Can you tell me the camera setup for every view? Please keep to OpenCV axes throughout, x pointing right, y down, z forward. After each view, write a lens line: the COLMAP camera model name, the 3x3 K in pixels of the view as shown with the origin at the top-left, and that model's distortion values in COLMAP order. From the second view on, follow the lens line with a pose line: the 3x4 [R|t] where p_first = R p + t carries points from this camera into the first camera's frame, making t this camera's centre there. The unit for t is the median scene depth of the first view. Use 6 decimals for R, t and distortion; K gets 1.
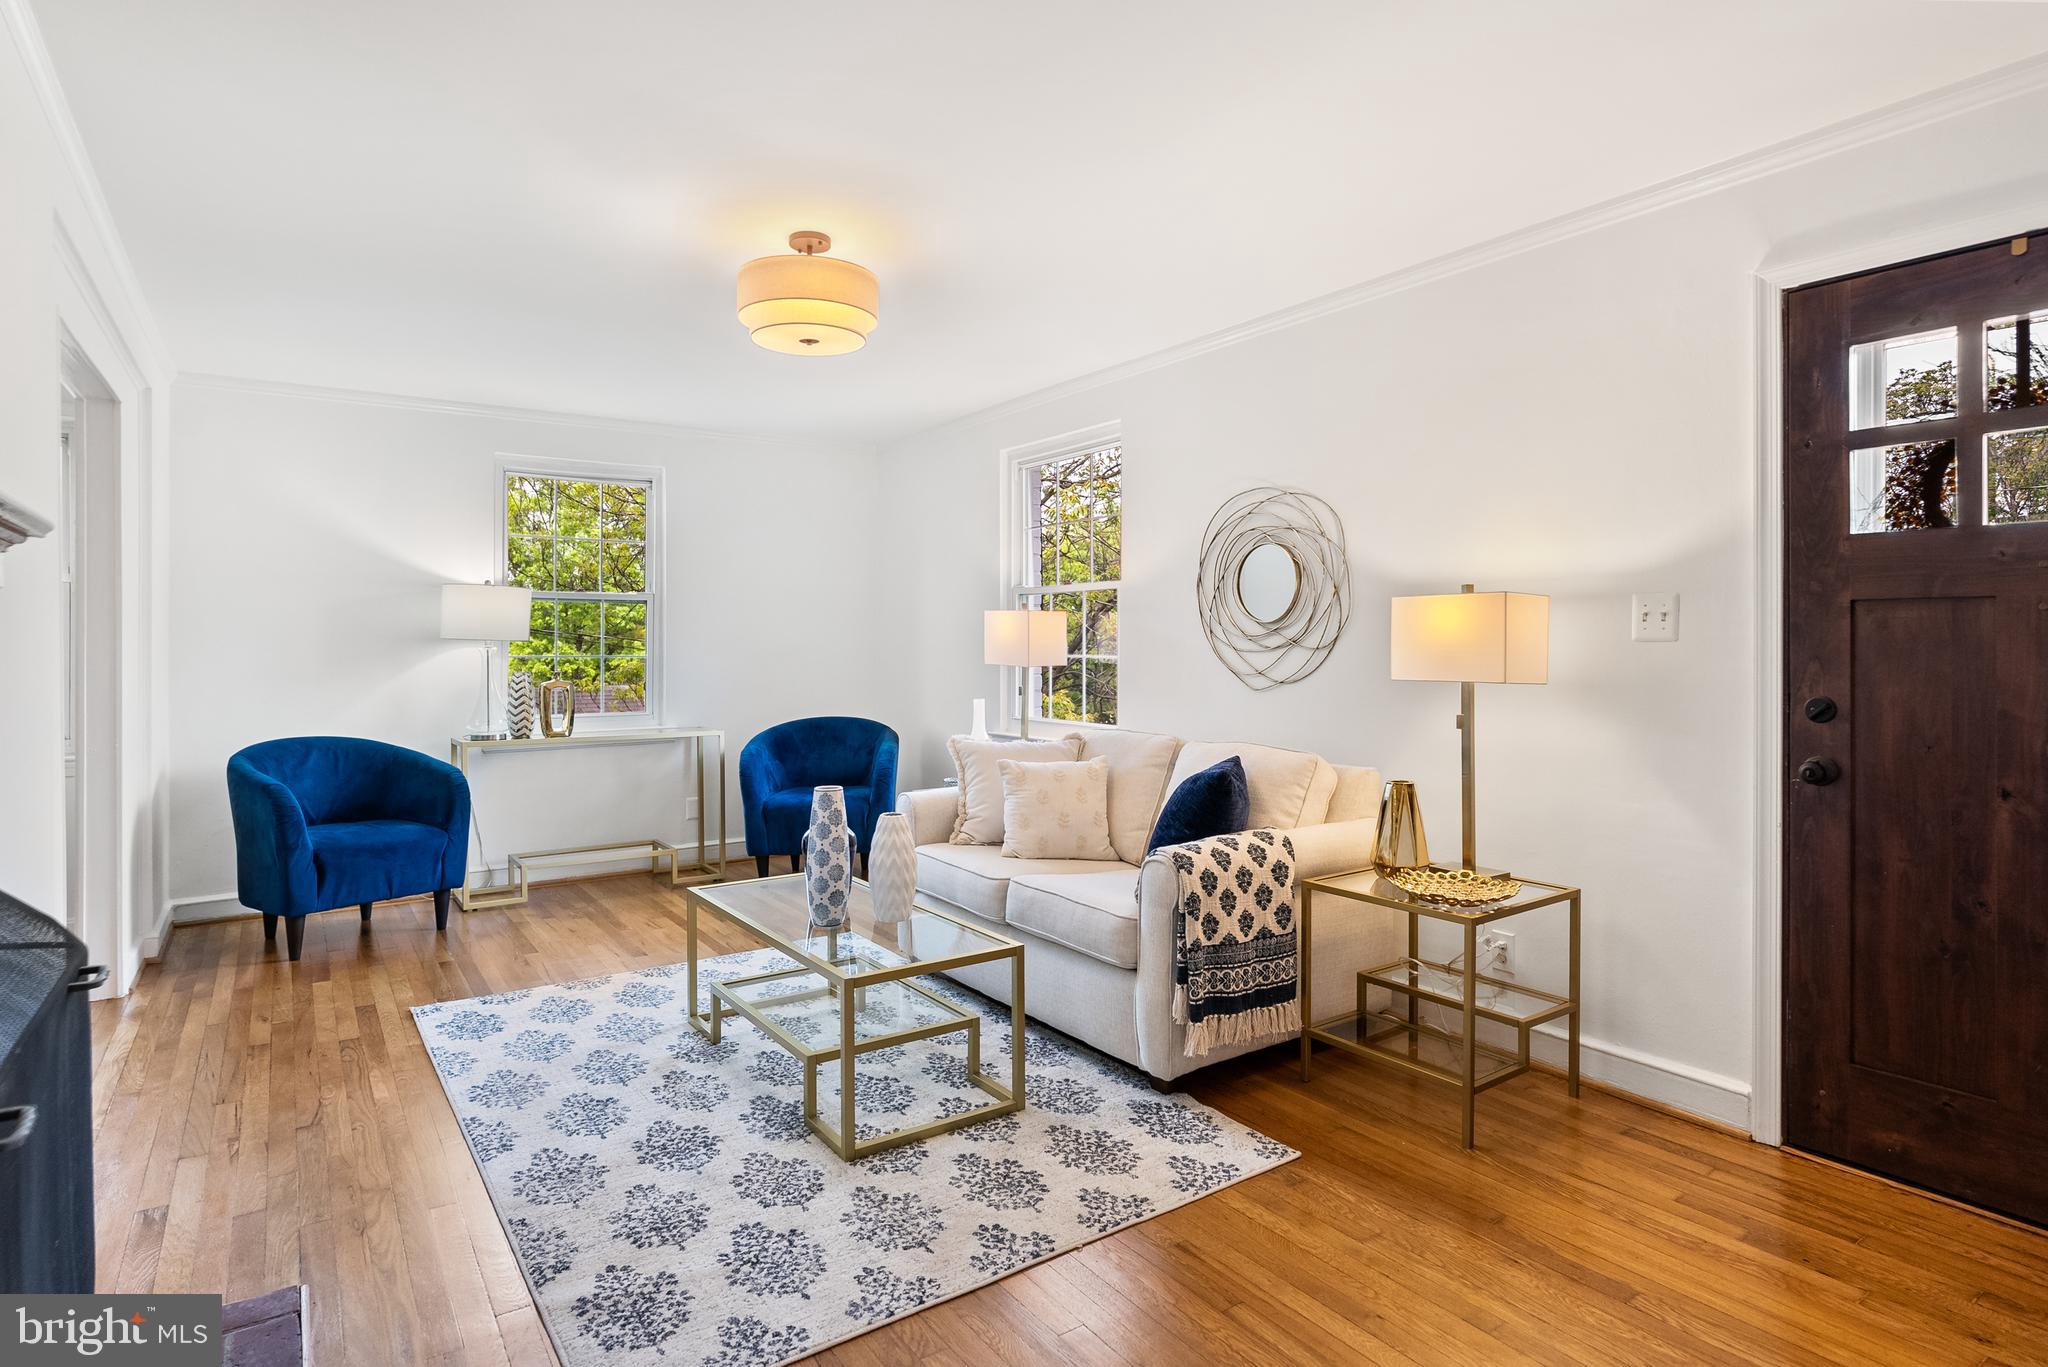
lens RADIAL K [[1124.6, 0, 1006.5], [0, 1124.6, 646.8], [0, 0, 1]] dist [-0.007362, 0.003653]
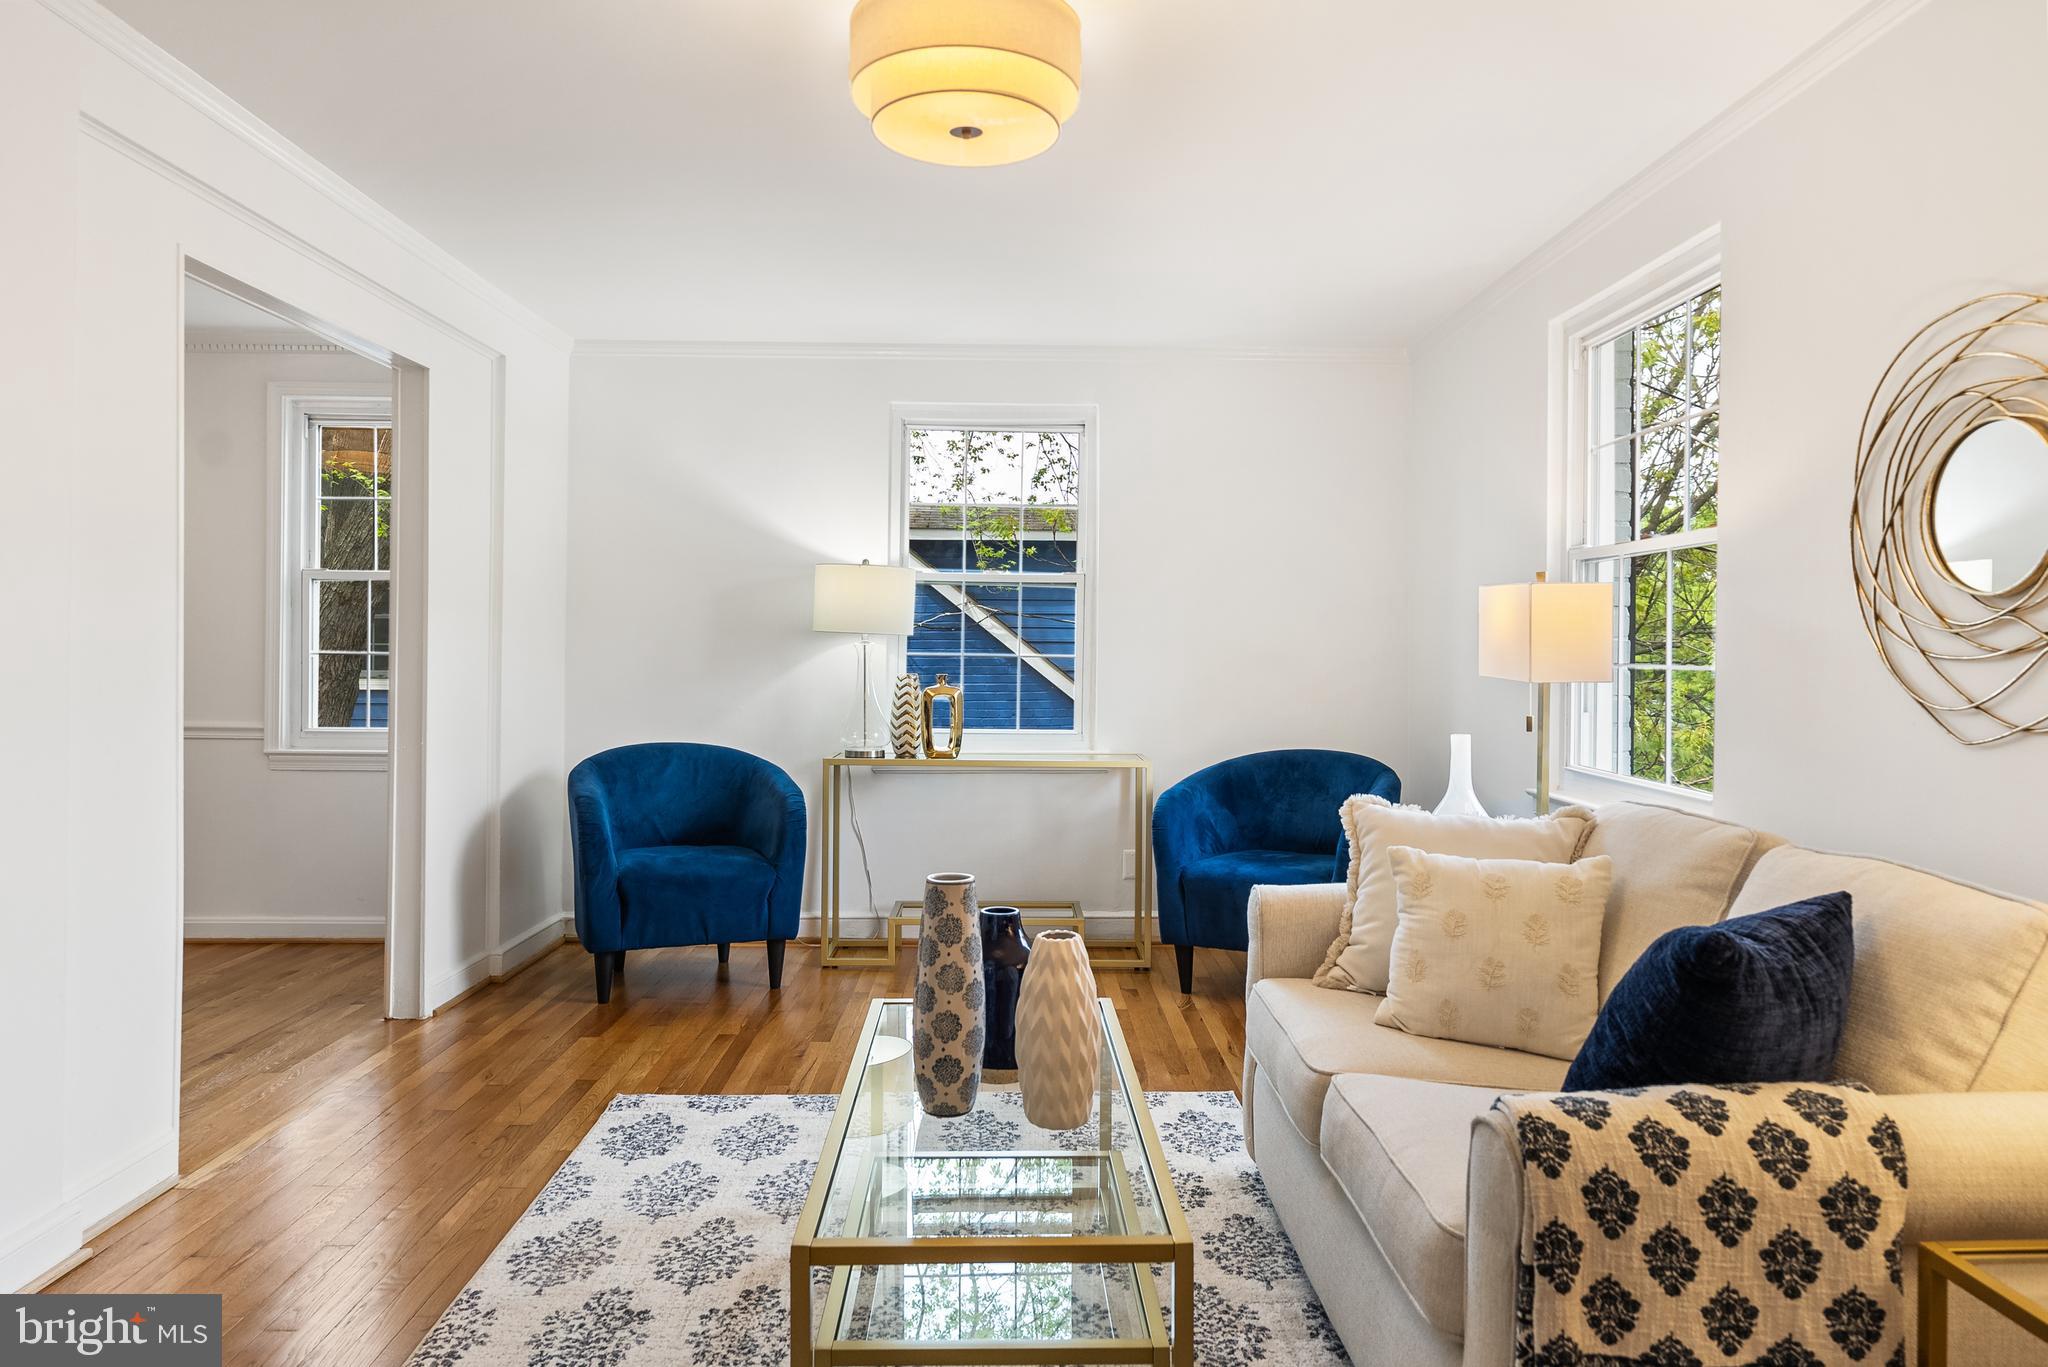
lens RADIAL K [[1304.8, 0, 1036.1], [0, 1304.8, 654.6], [0, 0, 1]] dist [-0.004606, 0.006054]
pose [[0.840752, 0.012547, -0.541275, 0.246443], [-0.012282, 0.999916, 0.004101, 0.005443], [0.541281, 0.003200, 0.840835, 0.451267]]
